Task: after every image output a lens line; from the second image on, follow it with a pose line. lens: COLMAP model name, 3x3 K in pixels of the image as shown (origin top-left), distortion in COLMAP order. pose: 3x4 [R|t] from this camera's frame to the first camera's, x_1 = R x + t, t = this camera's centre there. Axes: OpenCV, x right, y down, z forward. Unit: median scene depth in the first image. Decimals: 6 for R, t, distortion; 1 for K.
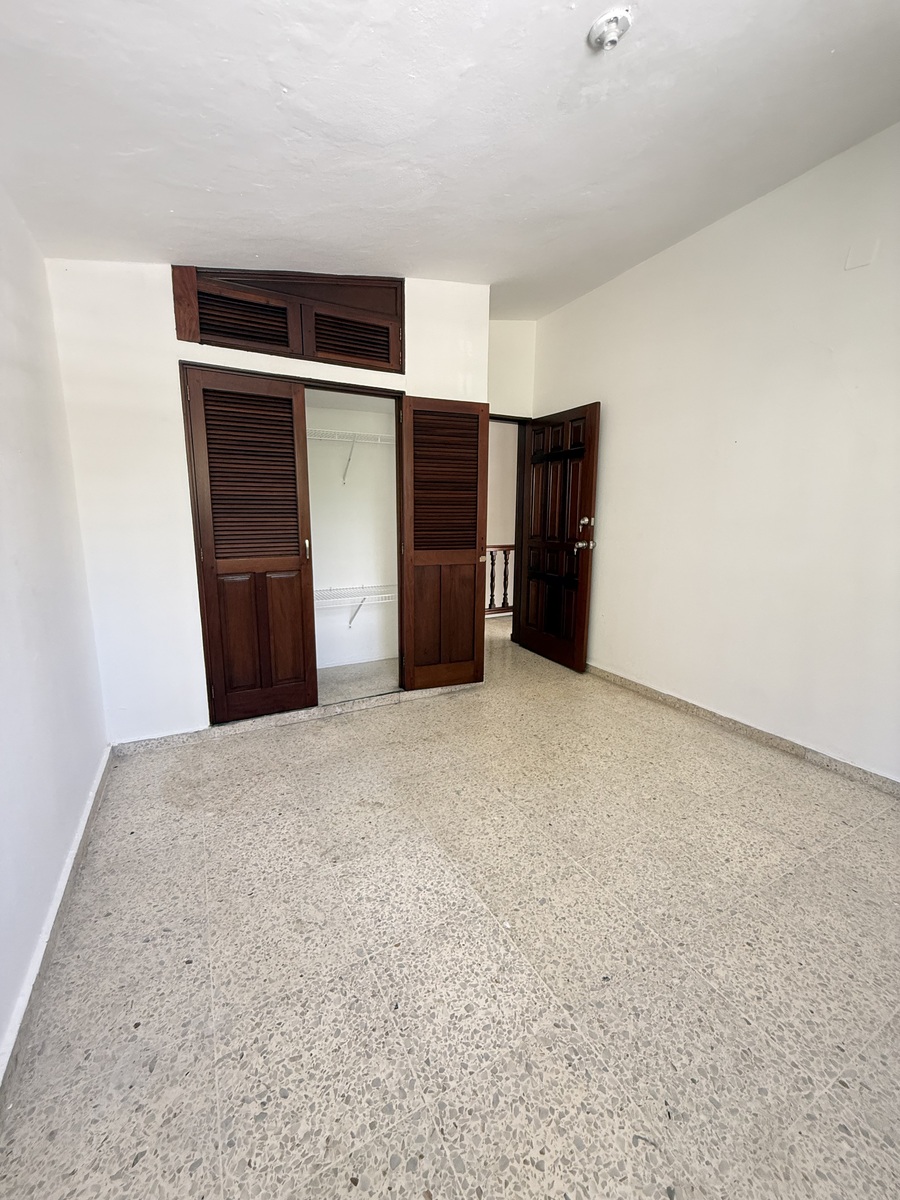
lens RADIAL K [[480.1, 0, 451.8], [0, 480.1, 593.4], [0, 0, 1]] dist [-0.001668, 0.001287]
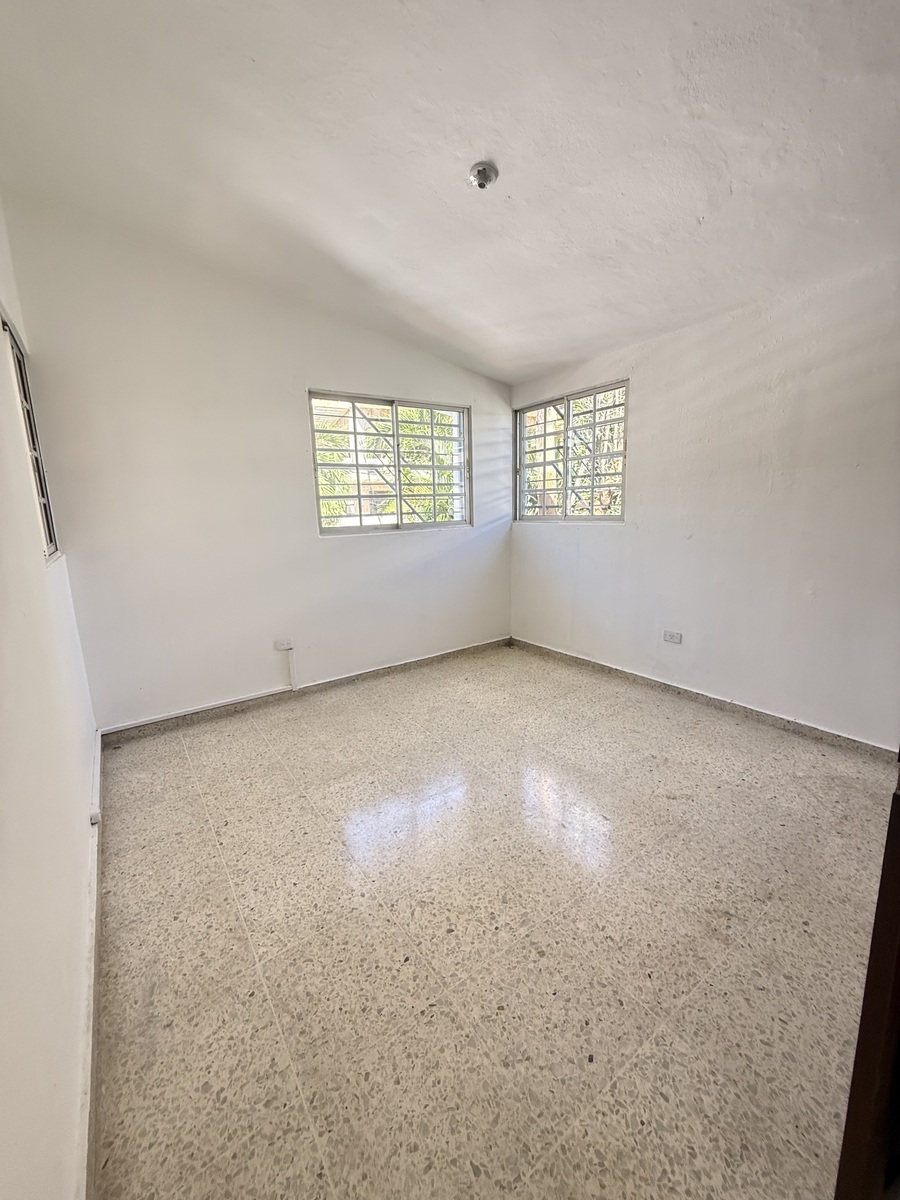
lens RADIAL K [[480.1, 0, 449.4], [0, 480.1, 598.7], [0, 0, 1]] dist [-0.001668, 0.001287]
pose [[-0.993339, 0.045966, -0.105659, 0.382112], [0.006326, 0.937356, 0.348315, -0.298584], [0.115051, 0.345327, -0.931404, 1.650666]]
